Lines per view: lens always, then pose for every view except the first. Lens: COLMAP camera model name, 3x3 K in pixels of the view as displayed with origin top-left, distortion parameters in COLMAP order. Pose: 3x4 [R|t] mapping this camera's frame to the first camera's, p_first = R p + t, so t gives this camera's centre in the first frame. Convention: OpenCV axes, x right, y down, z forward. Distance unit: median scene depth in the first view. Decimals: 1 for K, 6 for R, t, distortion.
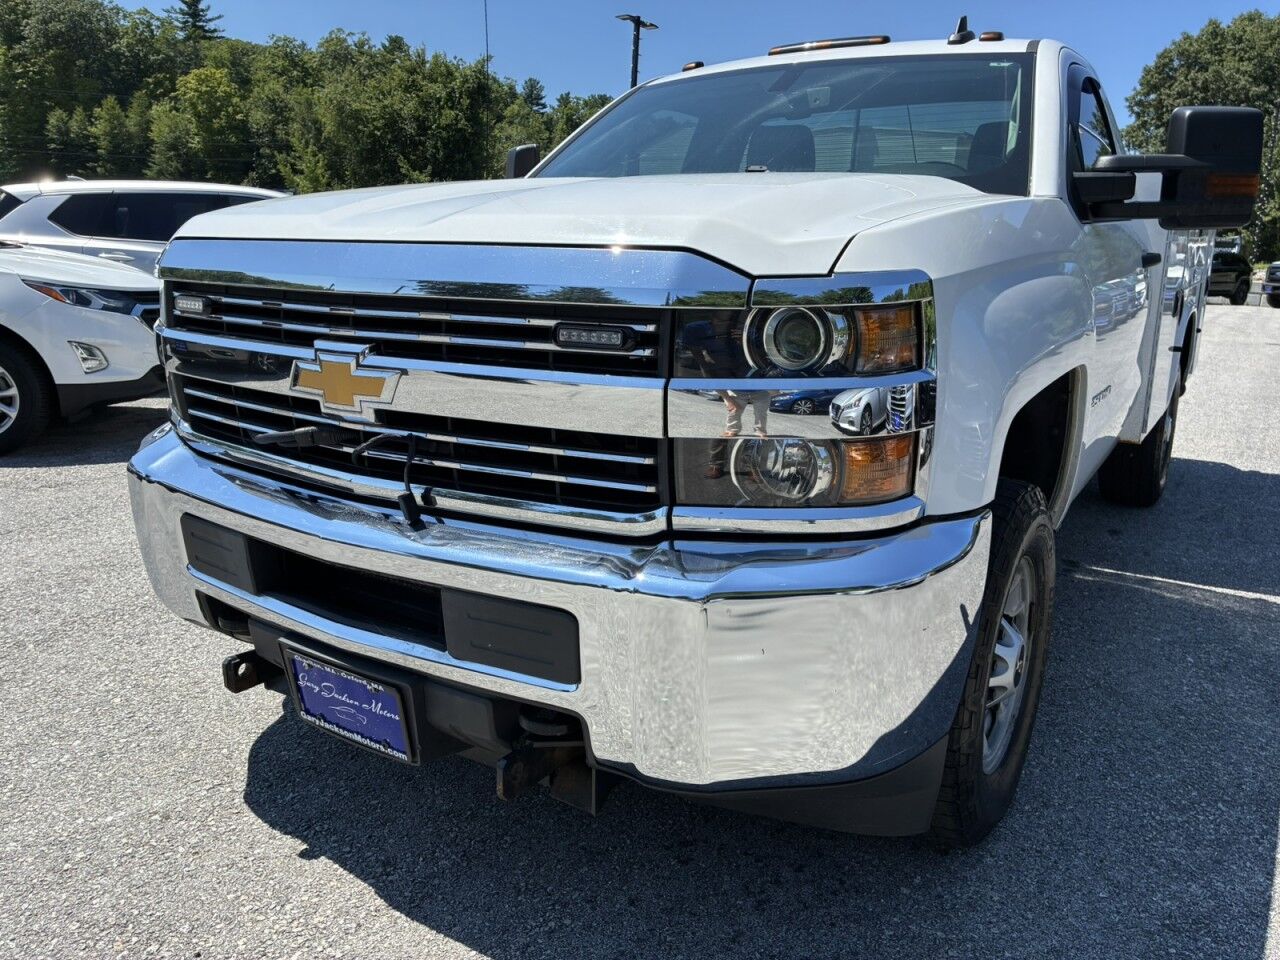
lens RADIAL K [[965.8, 0, 648.6], [0, 965.8, 474.0], [0, 0, 1]] dist [0.101971, -0.138996]
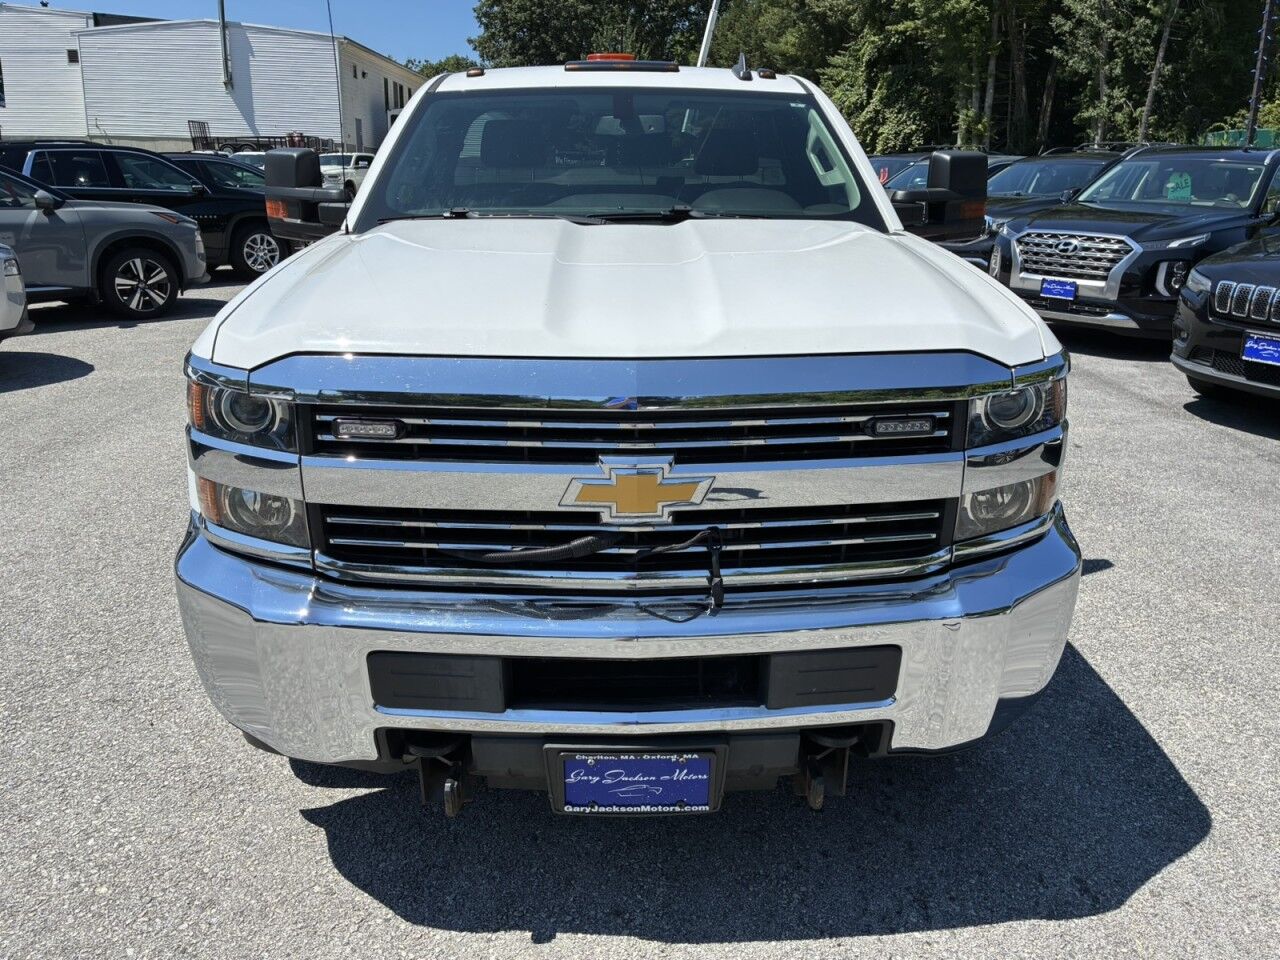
lens RADIAL K [[990.6, 0, 643.0], [0, 990.6, 471.0], [0, 0, 1]] dist [0.063785, -0.078401]
pose [[0.823620, -0.181721, 0.537240, -0.597838], [0.136345, 0.982939, 0.123453, -0.168077], [-0.550509, -0.028428, 0.834345, 0.071297]]
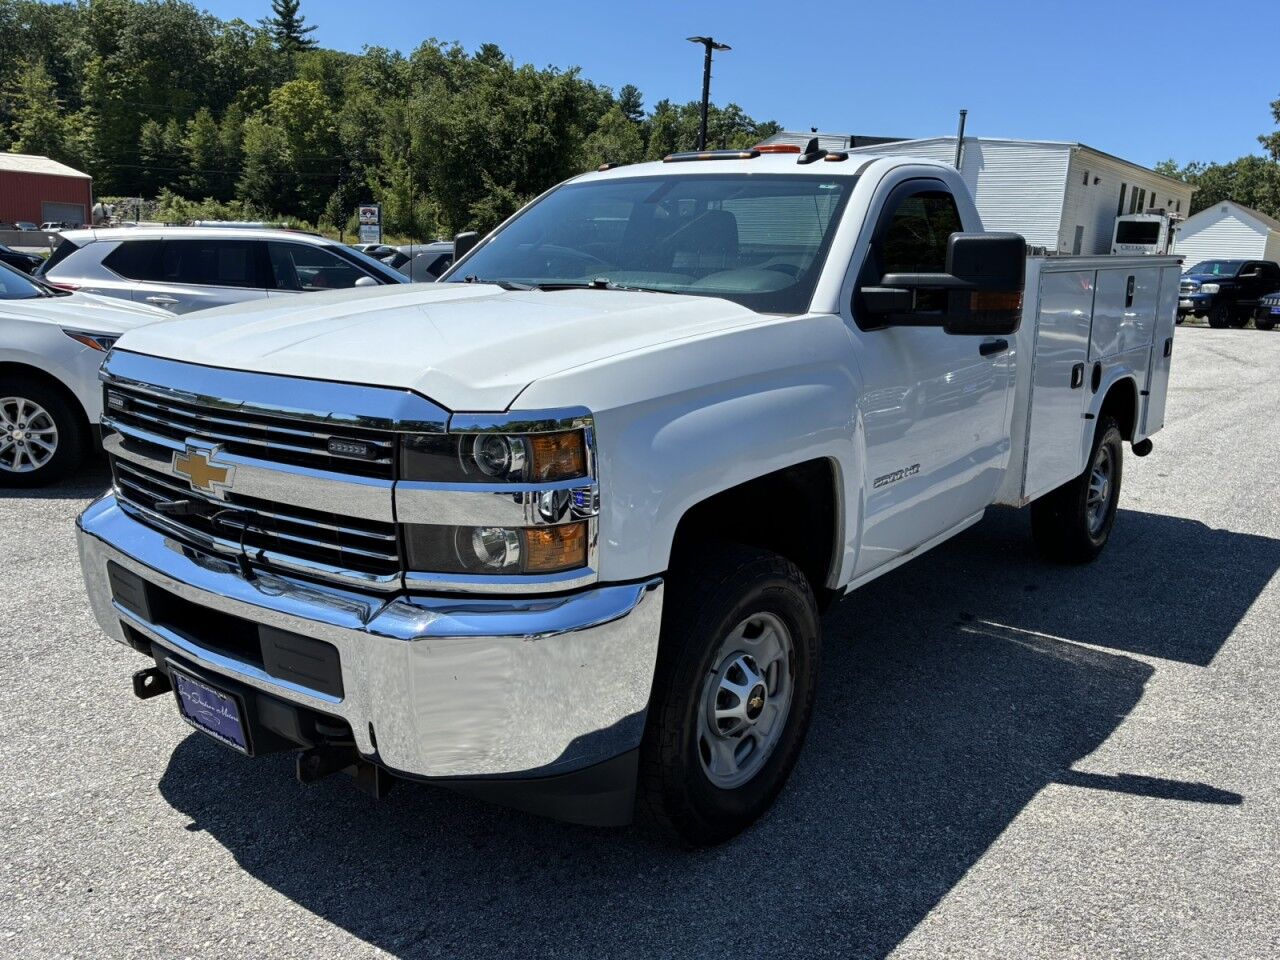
lens RADIAL K [[1037.7, 0, 658.9], [0, 1037.7, 475.2], [0, 0, 1]] dist [0.069088, -0.080611]
pose [[0.996030, 0.021640, -0.086348, 0.302040], [-0.023687, 0.999460, -0.022753, -0.046248], [0.085809, 0.024708, 0.996005, -0.270275]]
